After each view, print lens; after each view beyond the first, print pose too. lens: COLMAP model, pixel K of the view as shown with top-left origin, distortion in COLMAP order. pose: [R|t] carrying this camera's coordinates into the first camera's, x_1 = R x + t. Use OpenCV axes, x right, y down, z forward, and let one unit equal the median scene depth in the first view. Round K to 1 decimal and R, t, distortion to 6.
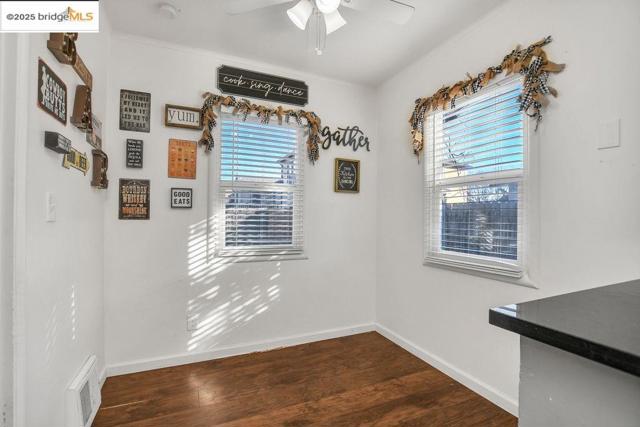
lens RADIAL K [[293.4, 0, 319.2], [0, 293.4, 214.8], [0, 0, 1]] dist [-0.024997, 0.000085]
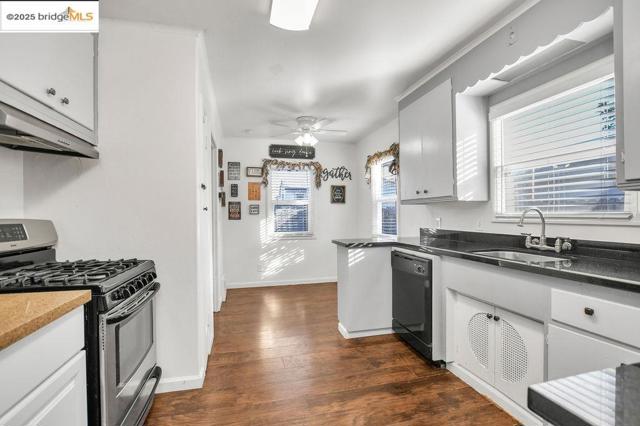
lens RADIAL K [[293.4, 0, 319.2], [0, 293.4, 214.3], [0, 0, 1]] dist [-0.024997, 0.000085]
pose [[0.986115, -0.016154, -0.165278, 0.326408], [0.016618, 0.999861, 0.001424, -0.015655], [0.165232, -0.004151, 0.986246, -0.961627]]
